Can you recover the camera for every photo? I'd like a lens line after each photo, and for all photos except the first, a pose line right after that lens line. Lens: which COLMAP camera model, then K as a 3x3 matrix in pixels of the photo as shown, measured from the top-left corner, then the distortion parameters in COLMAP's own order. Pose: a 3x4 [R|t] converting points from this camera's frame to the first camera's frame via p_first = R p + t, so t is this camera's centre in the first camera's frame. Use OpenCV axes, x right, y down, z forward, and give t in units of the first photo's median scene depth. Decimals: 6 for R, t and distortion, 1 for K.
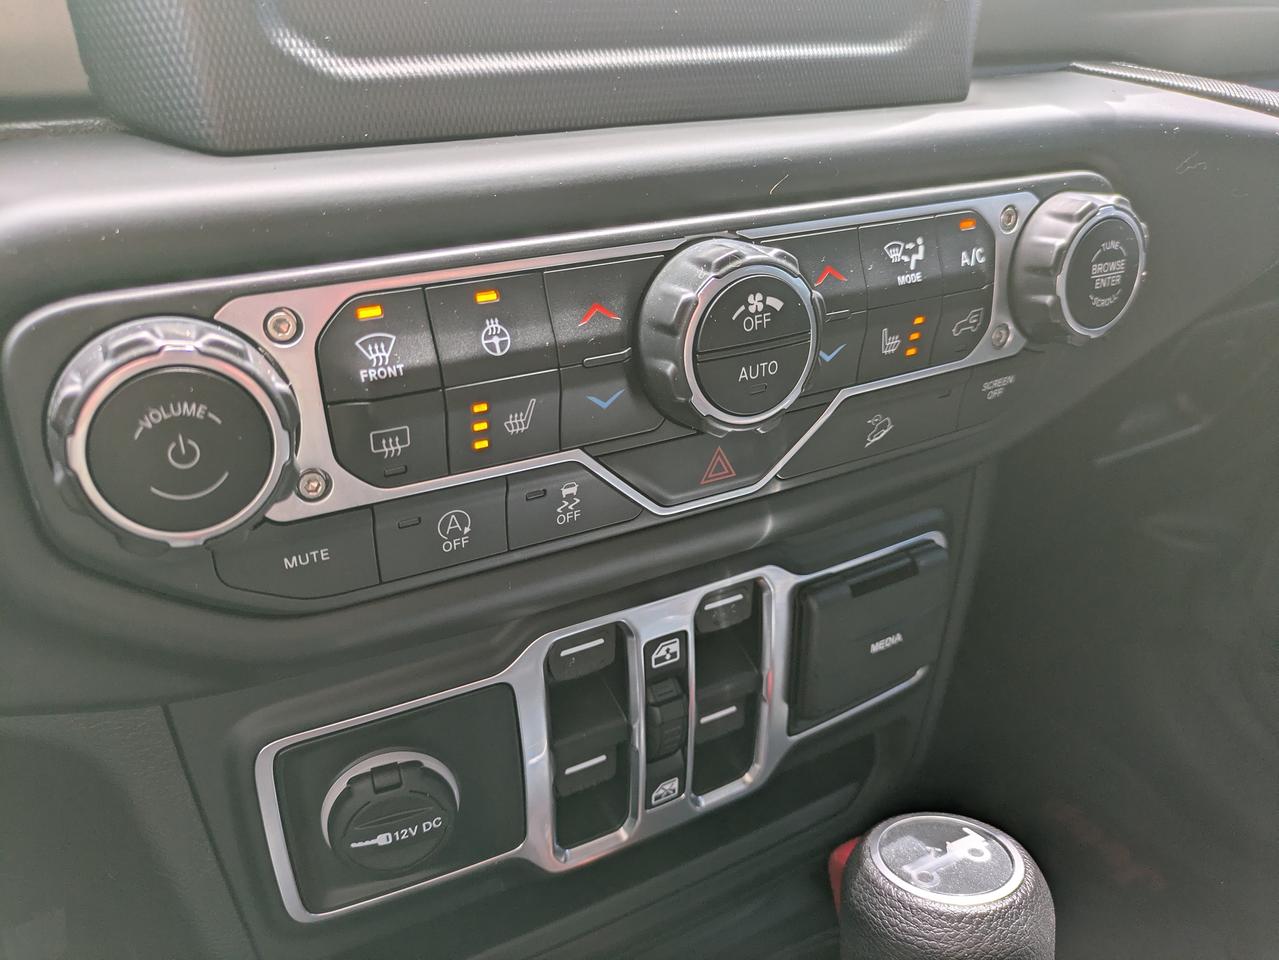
lens RADIAL K [[980.6, 0, 612.7], [0, 980.6, 476.9], [0, 0, 1]] dist [0.003119, -0.003557]
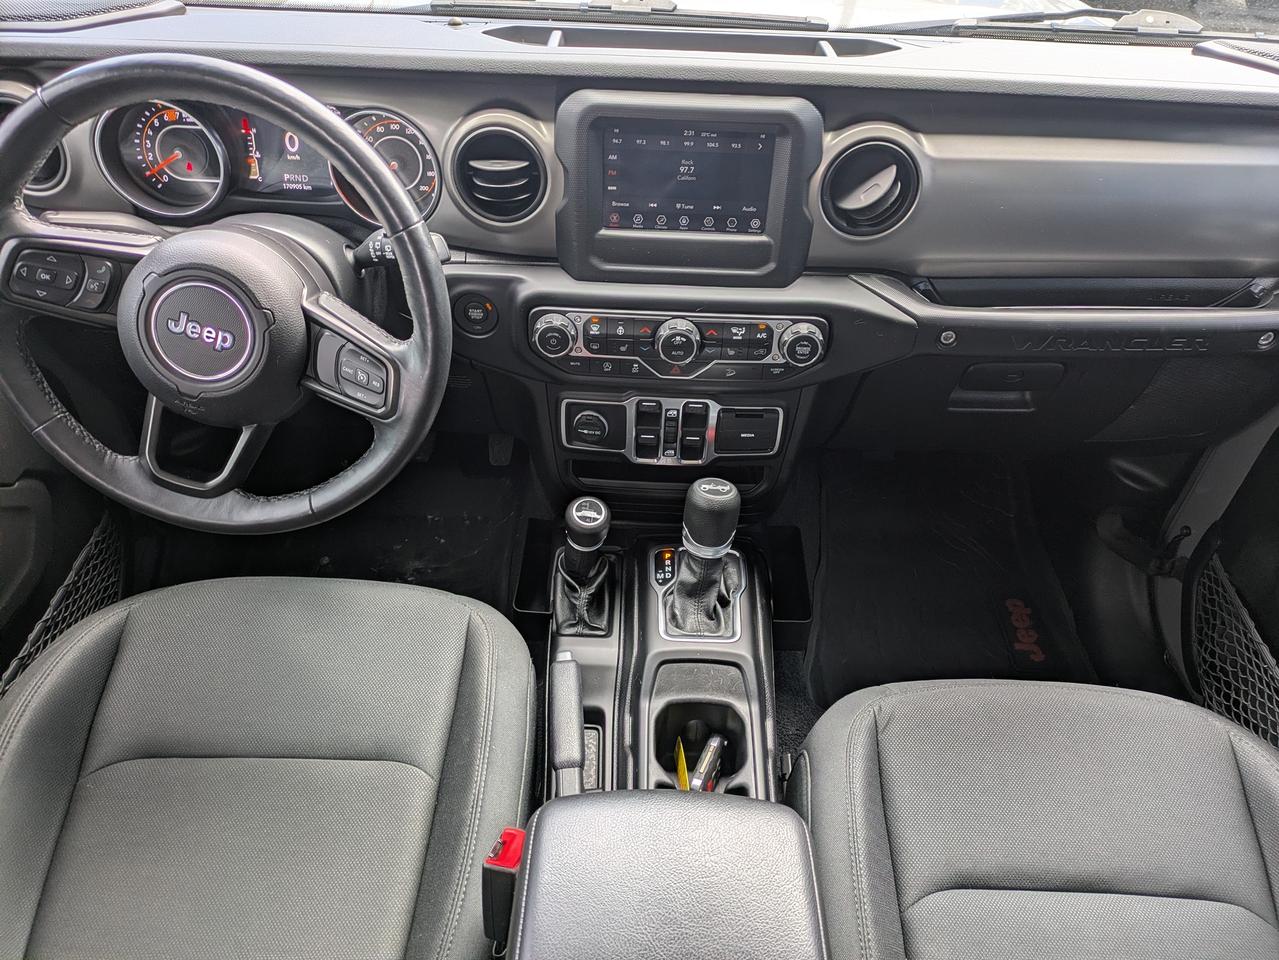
lens RADIAL K [[936.2, 0, 639.3], [0, 936.2, 461.8], [0, 0, 1]] dist [0.033880, -0.011896]
pose [[0.868326, 0.342854, -0.358416, 1.404080], [-0.246815, 0.925481, 0.287346, -0.690183], [0.430225, -0.161047, 0.888240, -2.389695]]
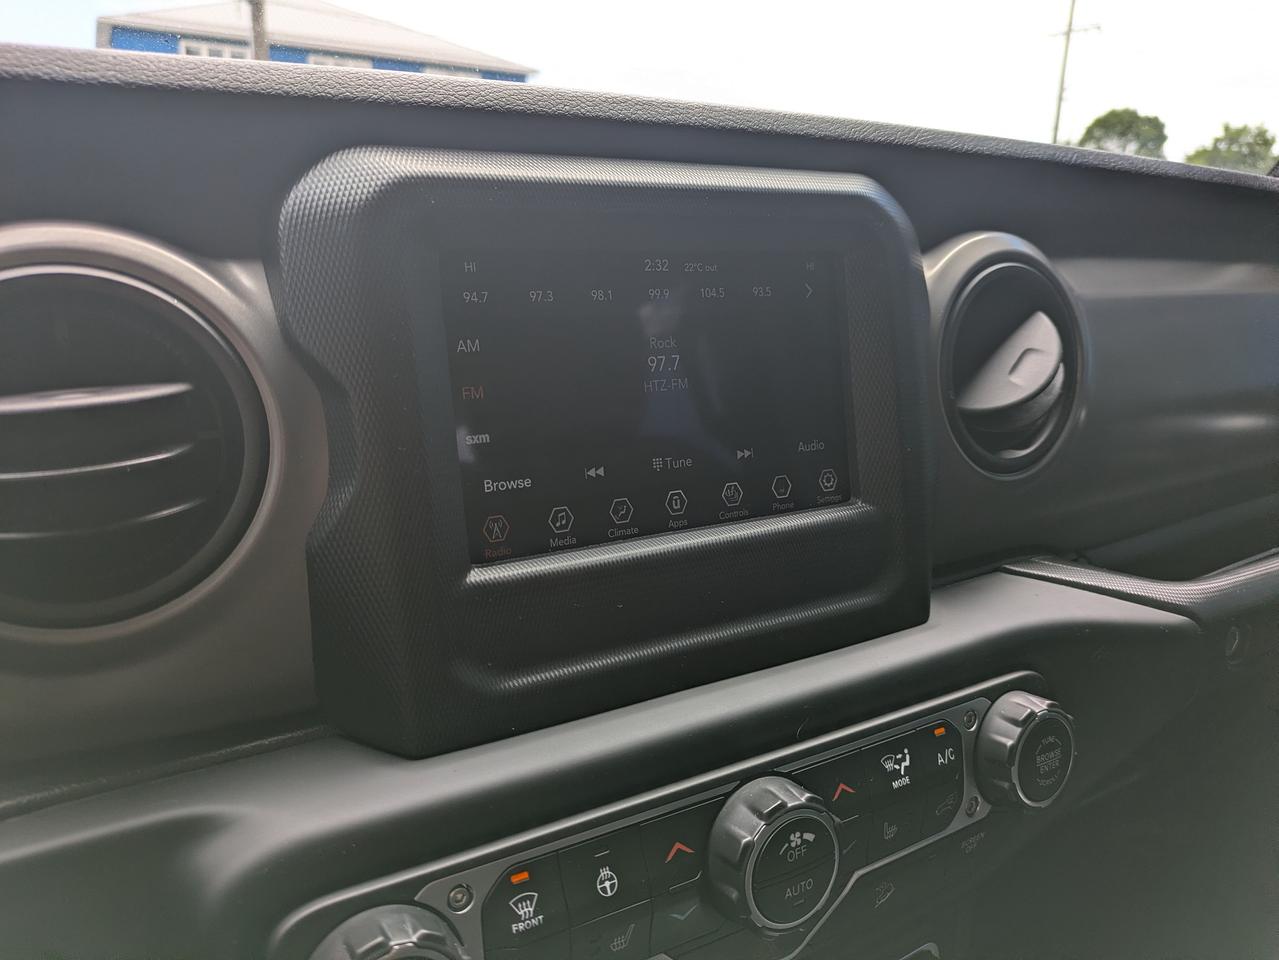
lens RADIAL K [[936.2, 0, 619.1], [0, 936.2, 482.7], [0, 0, 1]] dist [0.033880, -0.011896]
pose [[0.999106, -0.003796, 0.042112, -0.124953], [0.013414, 0.972967, -0.230553, -0.302293], [-0.040099, 0.230912, 0.972148, -0.300951]]
